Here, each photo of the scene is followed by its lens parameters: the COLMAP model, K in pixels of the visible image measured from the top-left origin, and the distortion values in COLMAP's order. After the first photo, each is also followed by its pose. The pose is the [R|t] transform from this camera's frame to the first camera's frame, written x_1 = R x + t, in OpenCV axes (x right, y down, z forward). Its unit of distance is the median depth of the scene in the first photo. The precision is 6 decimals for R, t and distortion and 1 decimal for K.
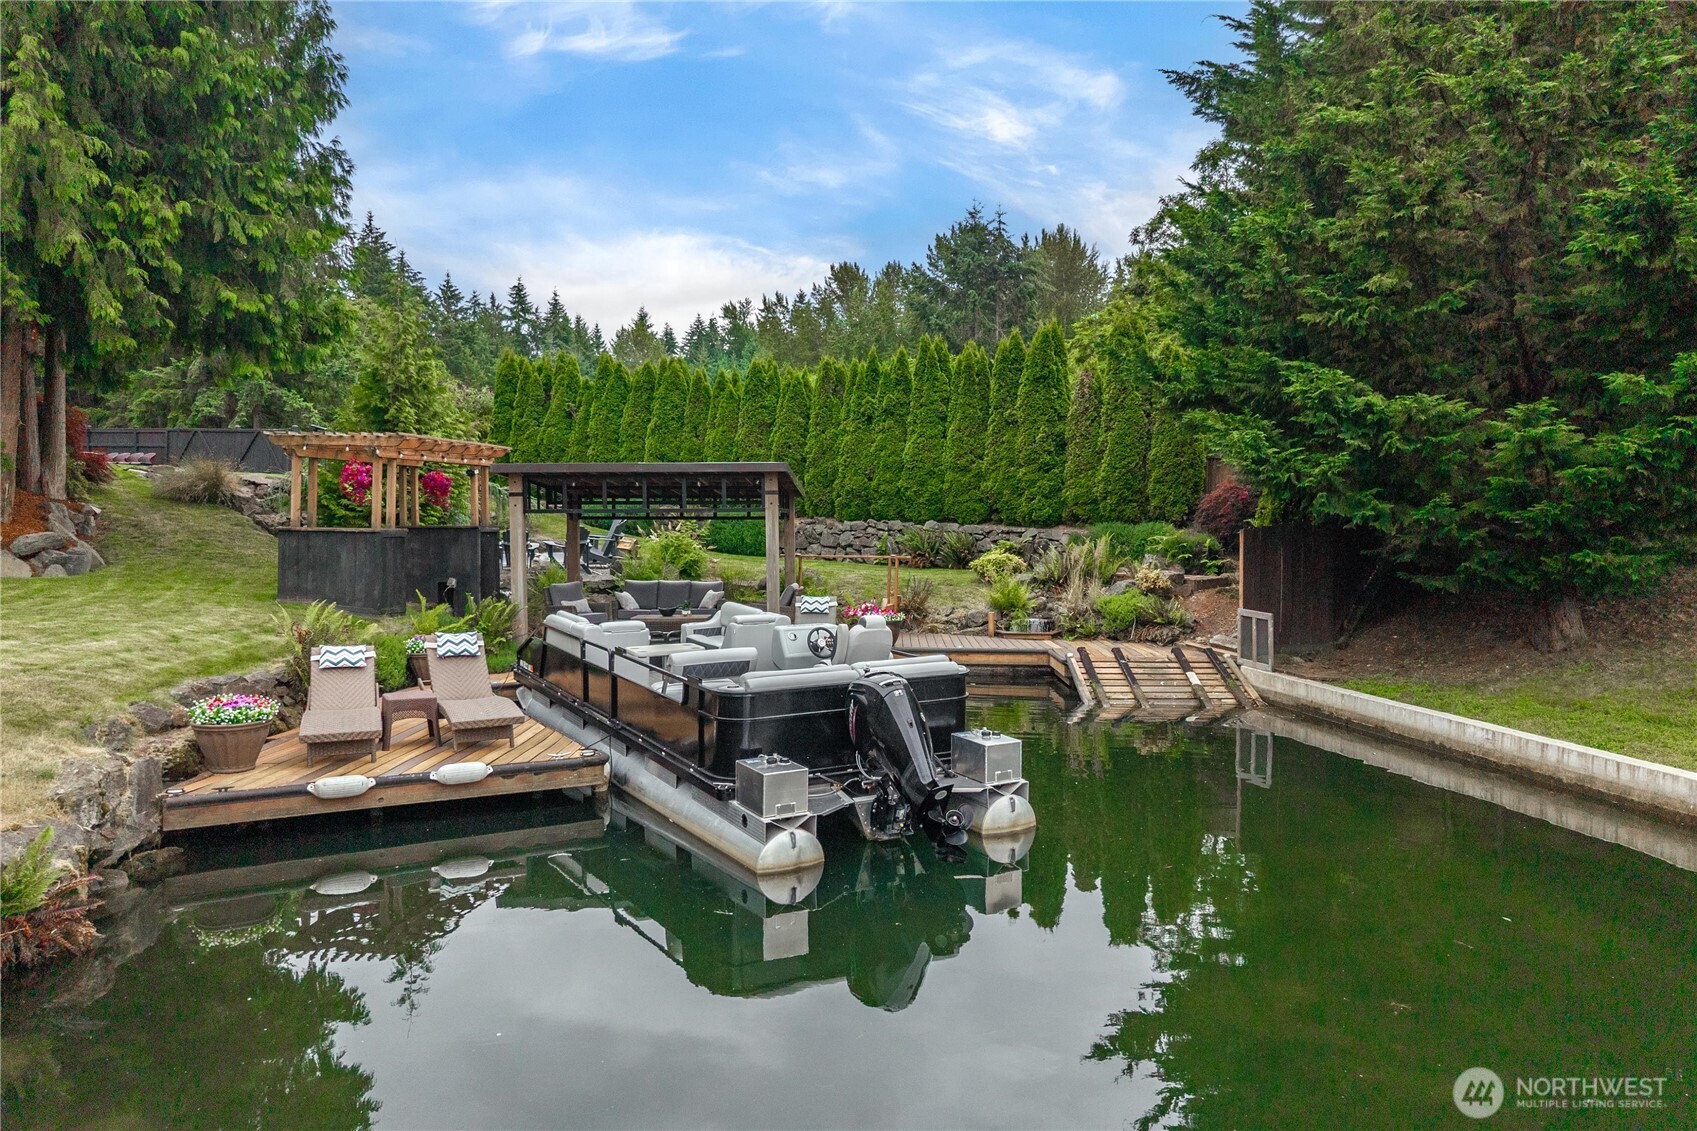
lens RADIAL K [[1179.2, 0, 877.1], [0, 1179.2, 571.1], [0, 0, 1]] dist [0.043869, -0.053317]
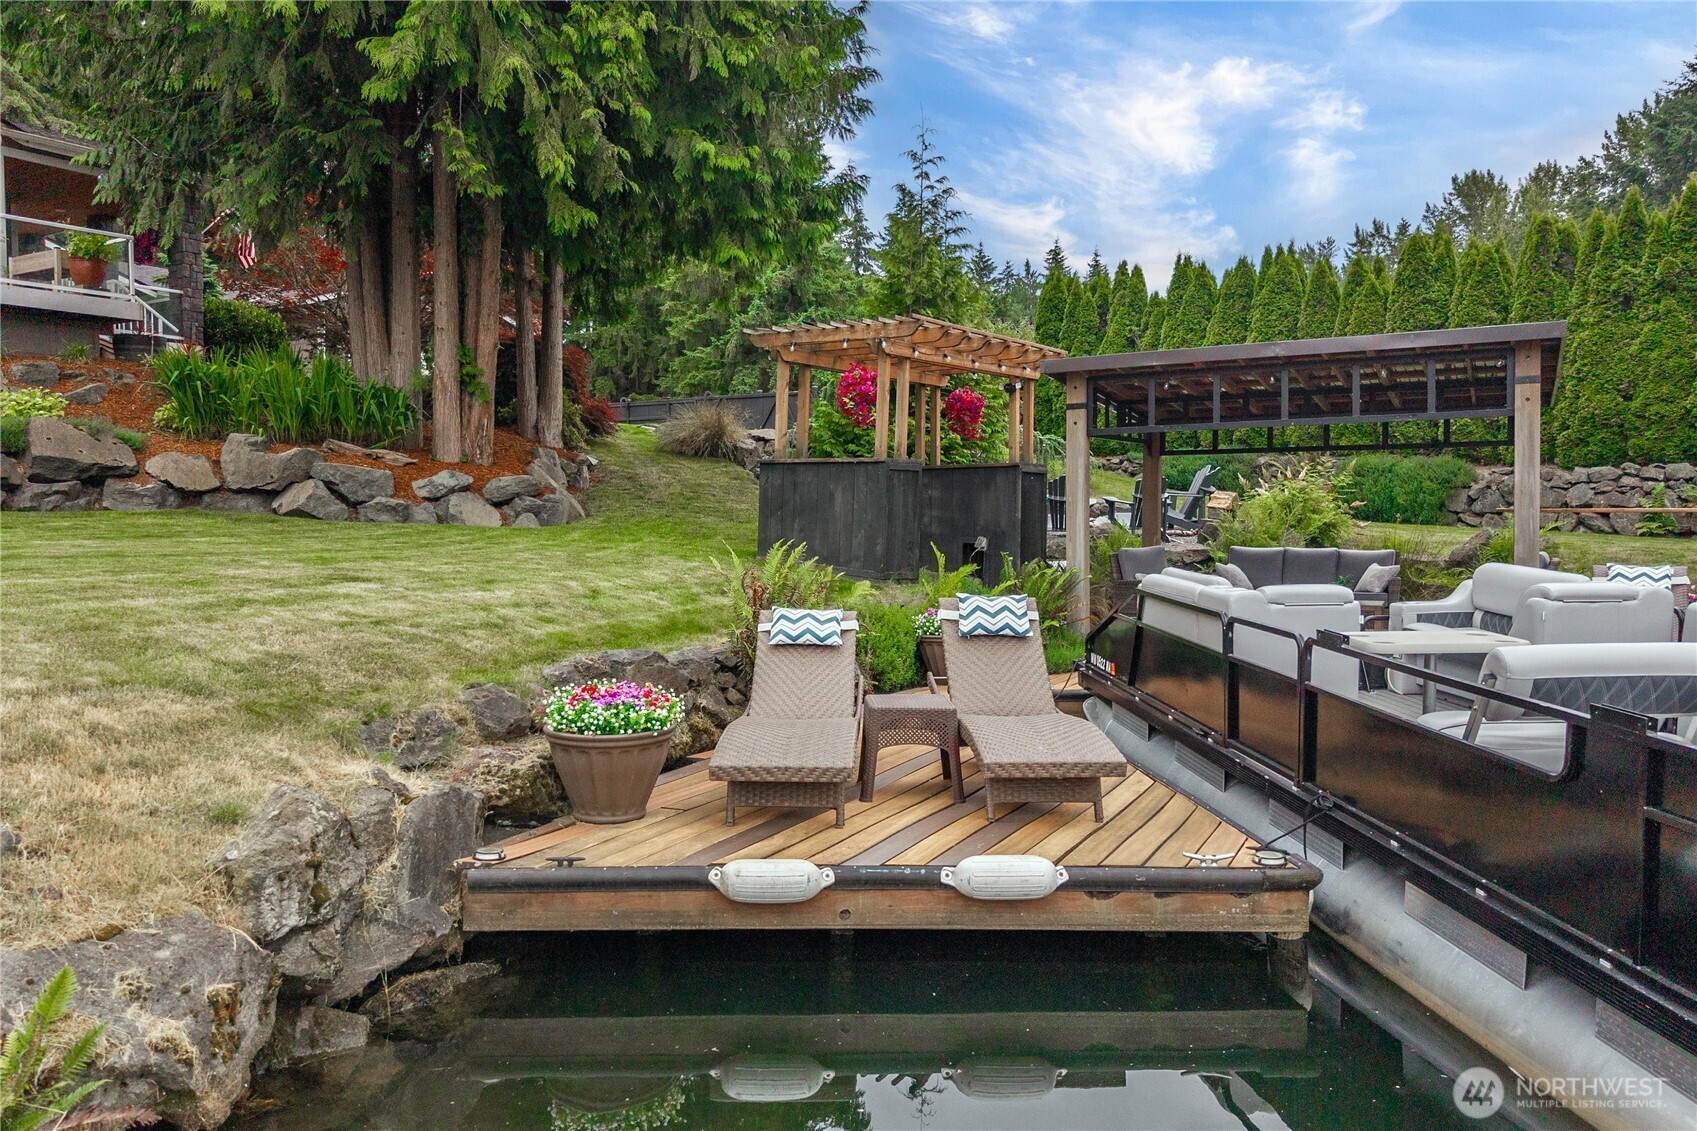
lens RADIAL K [[1278.7, 0, 755.2], [0, 1278.7, 563.4], [0, 0, 1]] dist [0.018731, -0.008452]
pose [[0.869151, 0.012991, -0.494377, -0.127213], [-0.016465, 0.999861, -0.002674, 0.033462], [0.494273, 0.010465, 0.869244, 0.347111]]
